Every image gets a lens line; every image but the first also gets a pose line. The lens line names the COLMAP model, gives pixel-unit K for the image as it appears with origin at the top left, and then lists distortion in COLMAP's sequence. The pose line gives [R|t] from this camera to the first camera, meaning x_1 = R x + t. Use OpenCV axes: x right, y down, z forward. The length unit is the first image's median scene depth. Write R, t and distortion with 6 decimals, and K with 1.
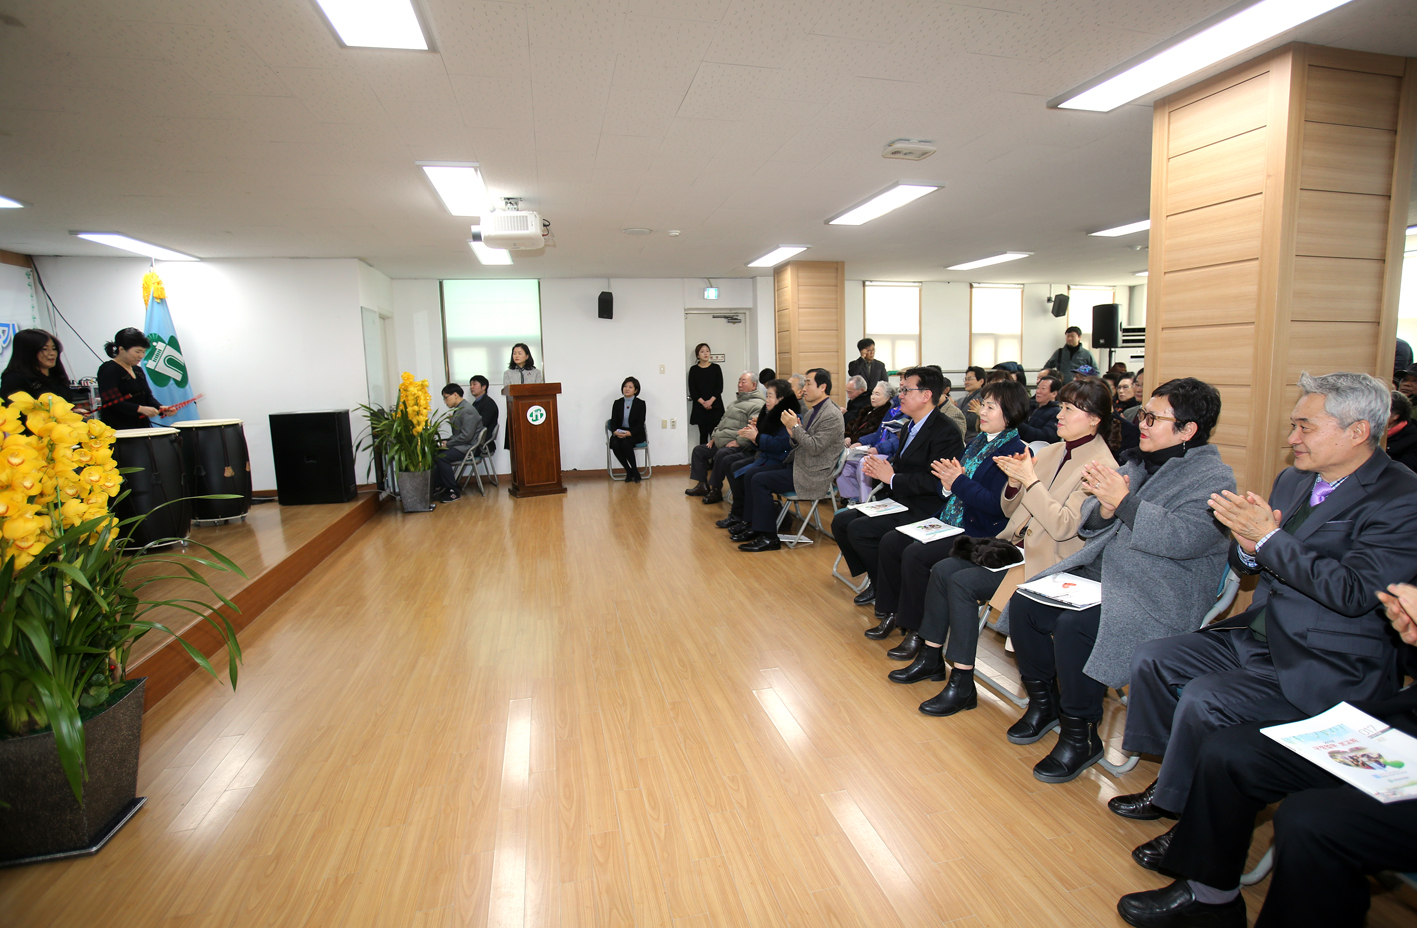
lens RADIAL K [[707.4, 0, 708.5], [0, 707.4, 464.0], [0, 0, 1]] dist [-0.082469, 0.041315]
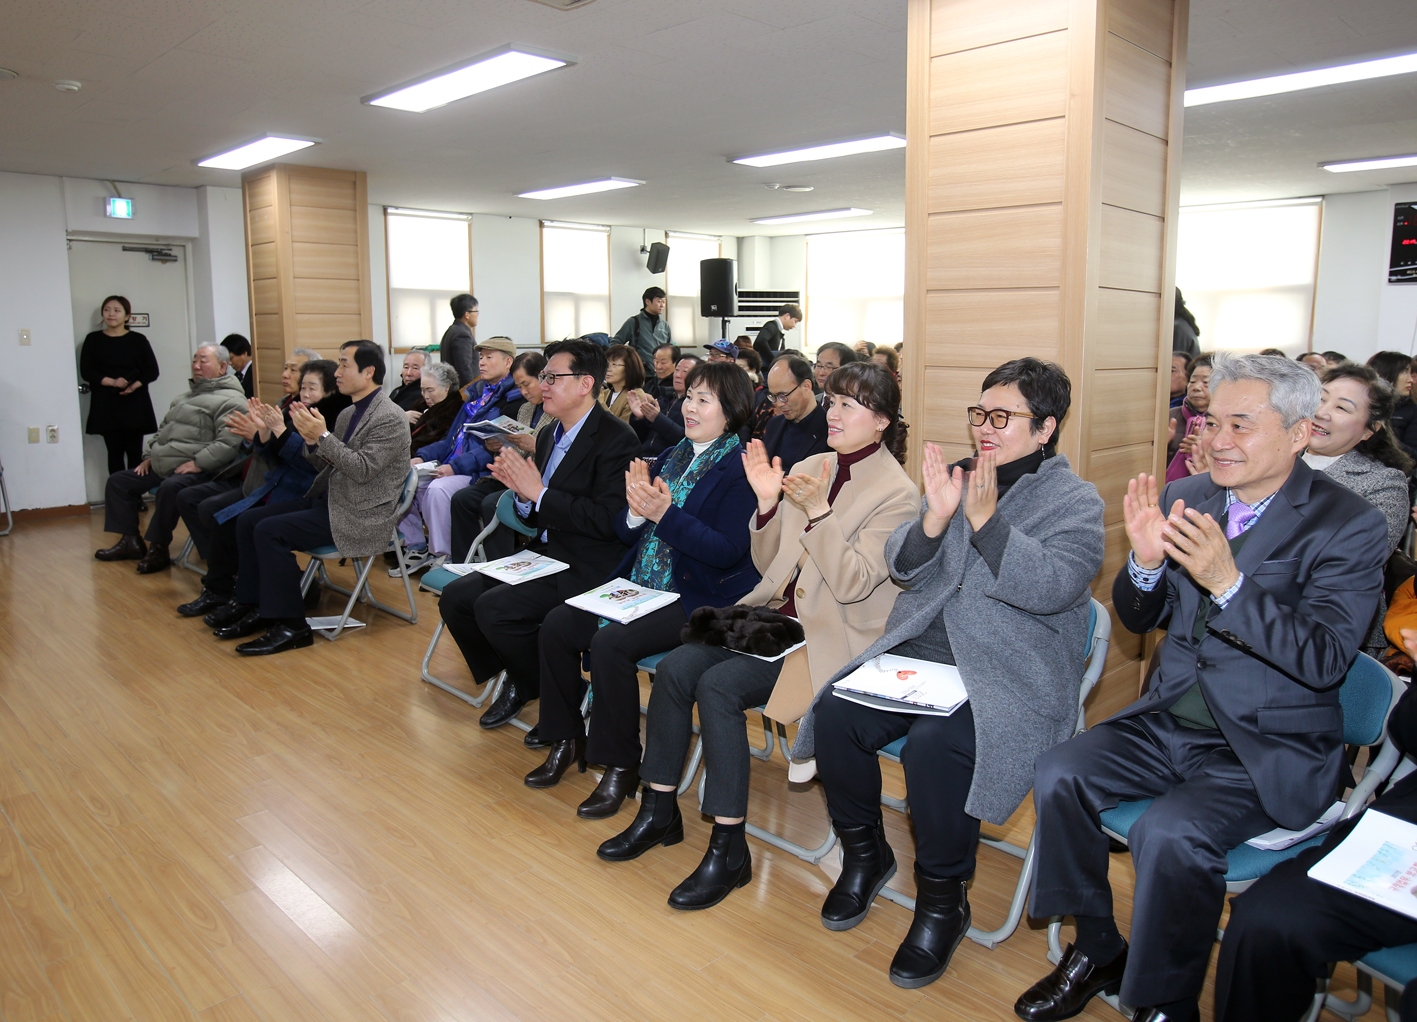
lens RADIAL K [[1032.1, 0, 708.6], [0, 1032.1, 462.6], [0, 0, 1]] dist [-0.064231, 0.071871]
pose [[0.857255, -0.042628, 0.513125, -0.081455], [0.051550, 0.998665, -0.003158, -0.020061], [-0.512305, 0.029159, 0.858308, 0.155445]]
